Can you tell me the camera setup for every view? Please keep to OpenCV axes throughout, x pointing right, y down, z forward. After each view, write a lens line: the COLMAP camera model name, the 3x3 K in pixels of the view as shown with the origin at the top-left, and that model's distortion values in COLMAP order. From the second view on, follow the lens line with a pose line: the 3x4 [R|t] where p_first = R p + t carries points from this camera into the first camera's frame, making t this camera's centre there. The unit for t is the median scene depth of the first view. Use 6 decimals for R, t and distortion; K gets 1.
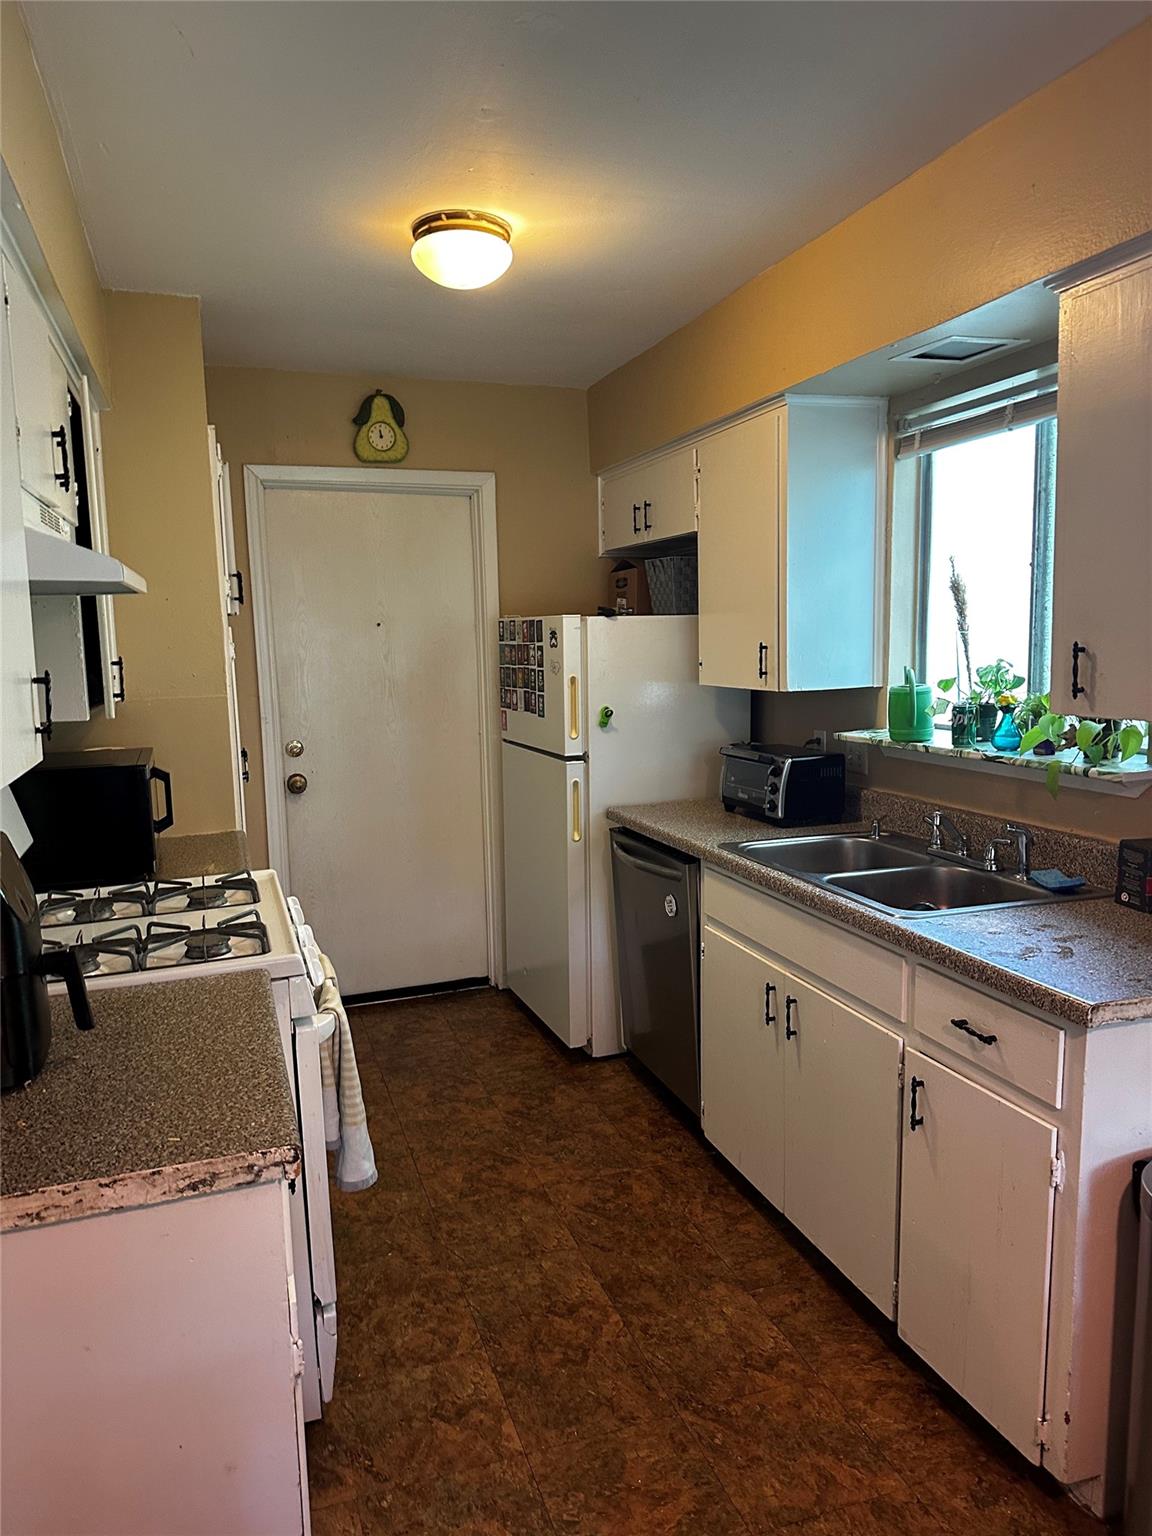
lens RADIAL K [[1049.6, 0, 576.0], [0, 1049.6, 768.0], [0, 0, 1]] dist [0.075907, -0.153465]
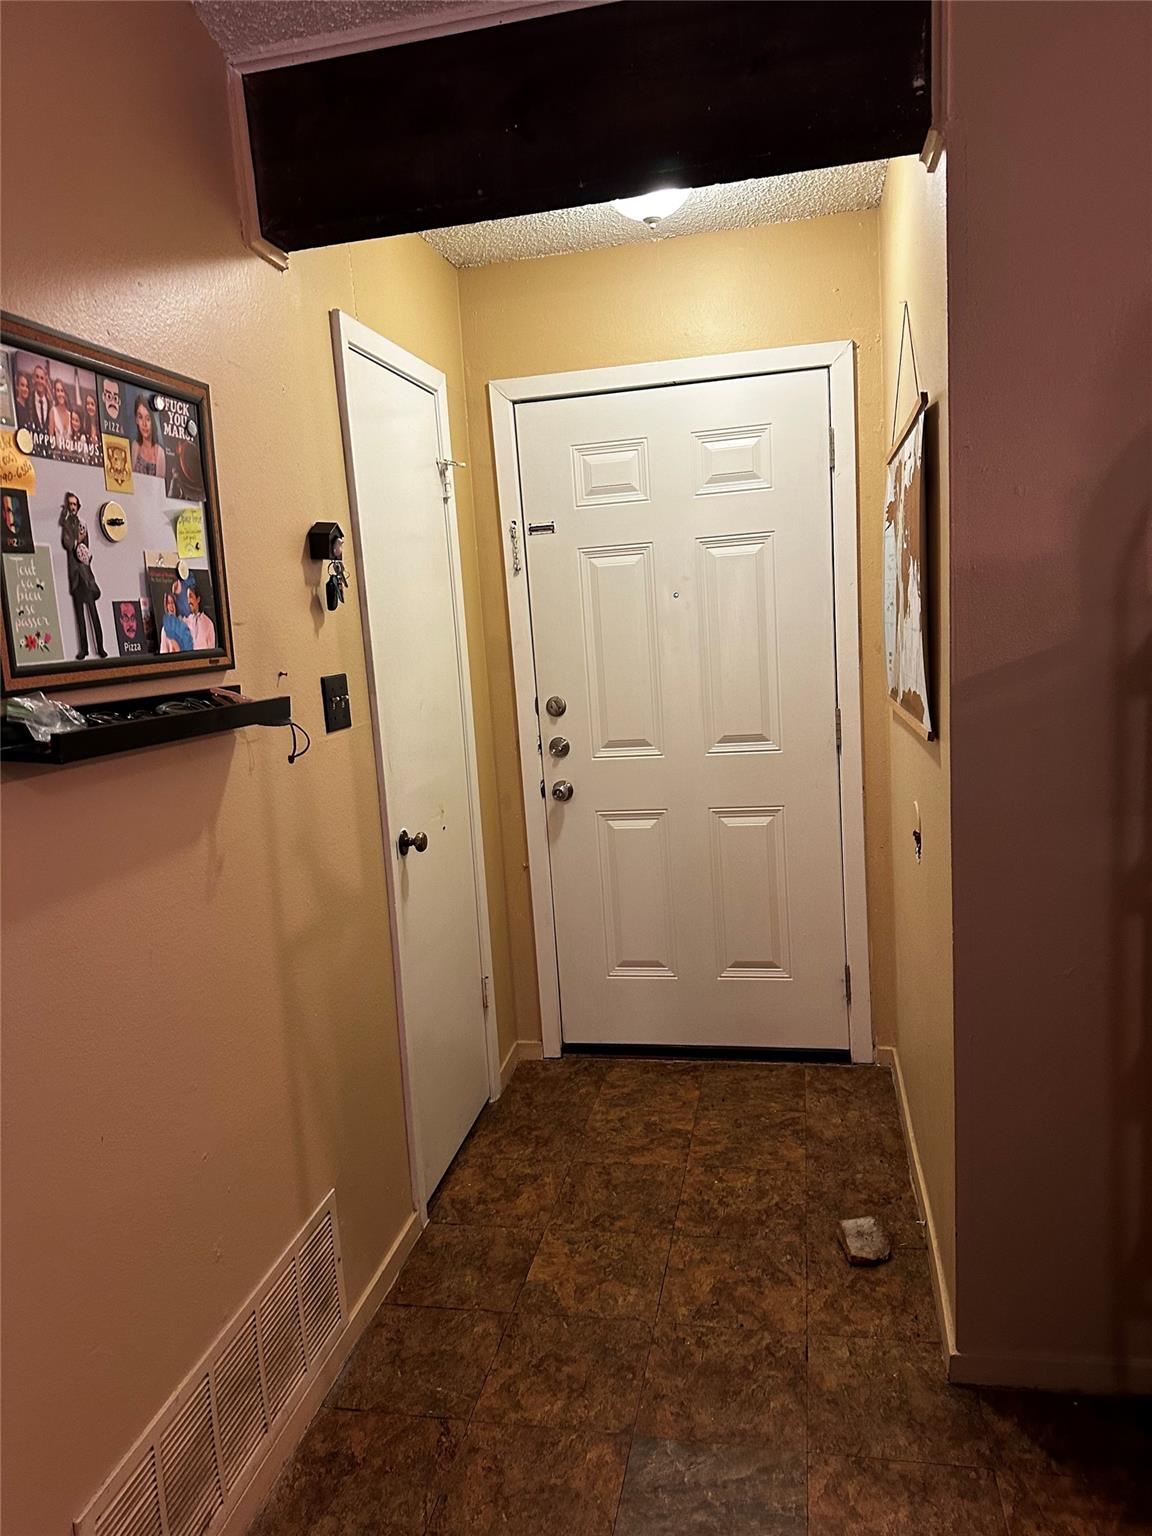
lens RADIAL K [[1049.6, 0, 576.0], [0, 1049.6, 768.0], [0, 0, 1]] dist [0.075907, -0.153465]
pose [[-0.855840, 0.025731, 0.516600, -0.531909], [0.170580, 0.956927, 0.234934, -0.180907], [-0.488303, 0.289187, -0.823365, 1.651619]]
